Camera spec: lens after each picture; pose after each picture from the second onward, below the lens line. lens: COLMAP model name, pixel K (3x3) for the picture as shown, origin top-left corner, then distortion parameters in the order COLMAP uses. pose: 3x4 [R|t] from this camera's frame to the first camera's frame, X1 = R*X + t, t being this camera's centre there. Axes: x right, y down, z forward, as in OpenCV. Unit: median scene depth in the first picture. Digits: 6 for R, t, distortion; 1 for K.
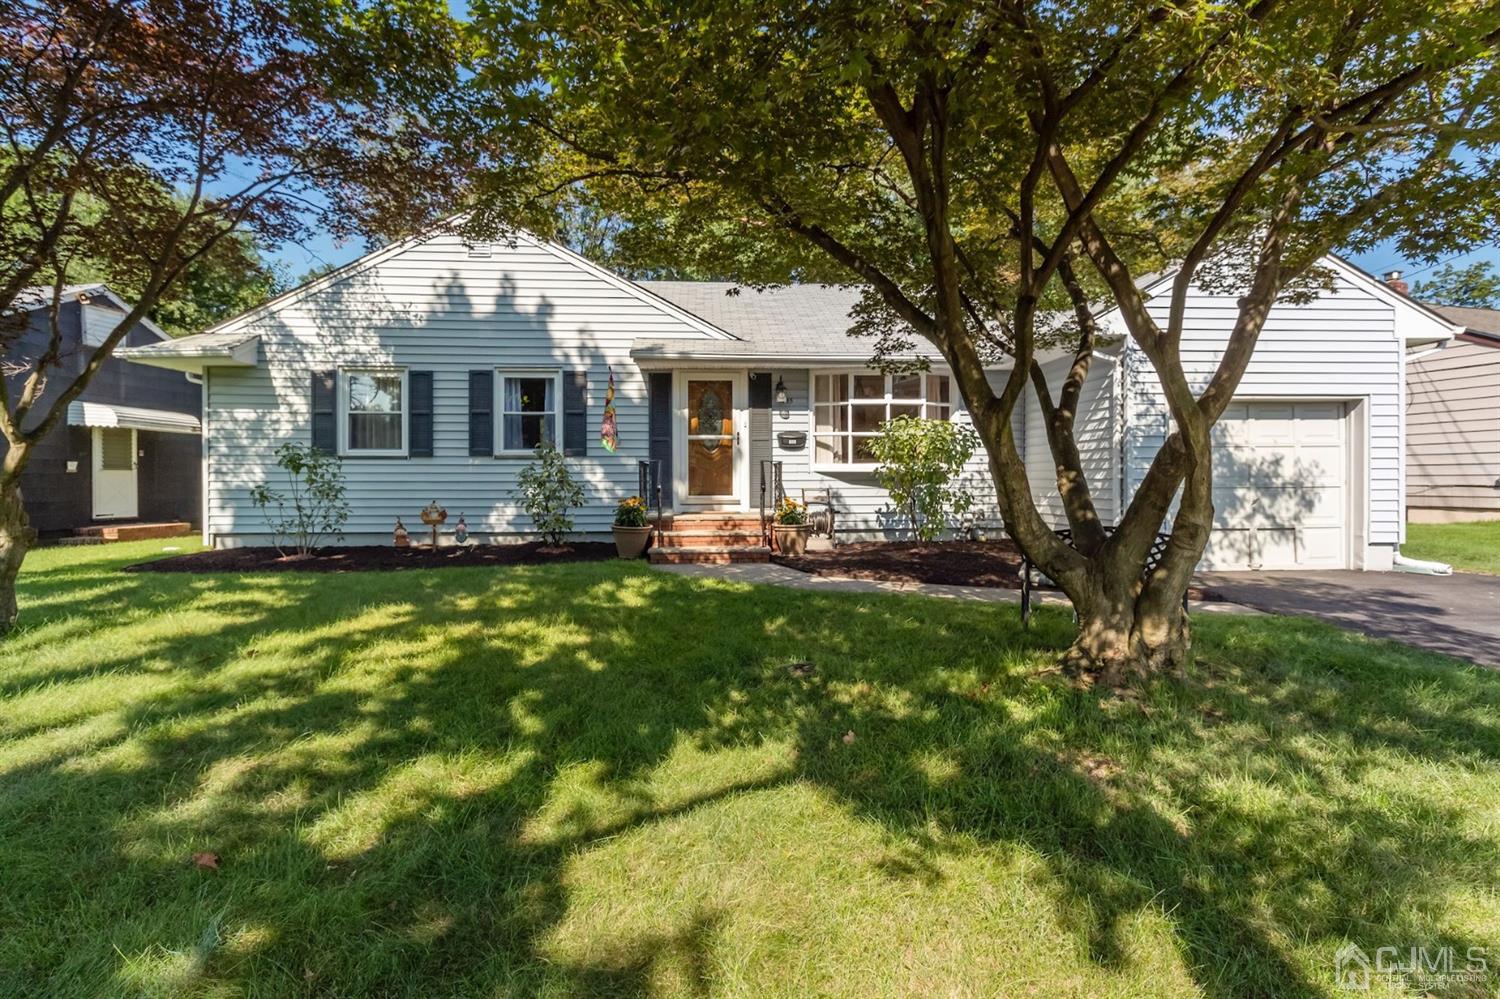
lens RADIAL K [[734.1, 0, 744.9], [0, 734.1, 485.5], [0, 0, 1]] dist [0.017932, 0.000095]
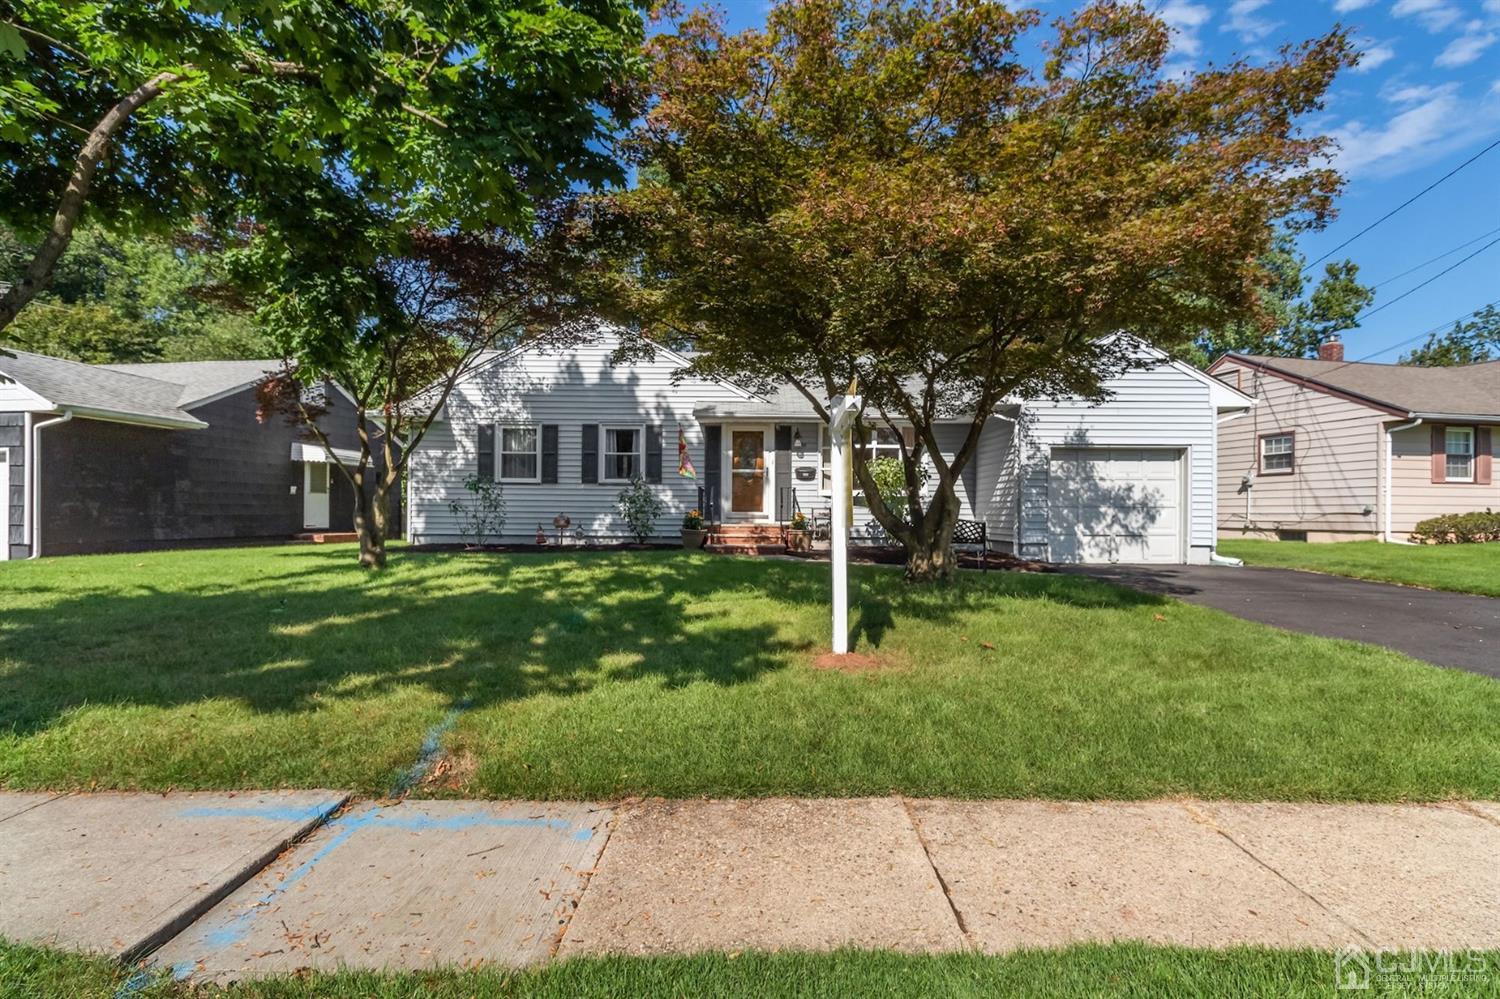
lens RADIAL K [[734.1, 0, 747.6], [0, 734.1, 513.9], [0, 0, 1]] dist [0.017932, 0.000095]
pose [[0.997878, 0.009217, -0.064453, 0.046818], [-0.009856, 0.999905, -0.009600, 0.032404], [0.064359, 0.010215, 0.997875, -0.429956]]
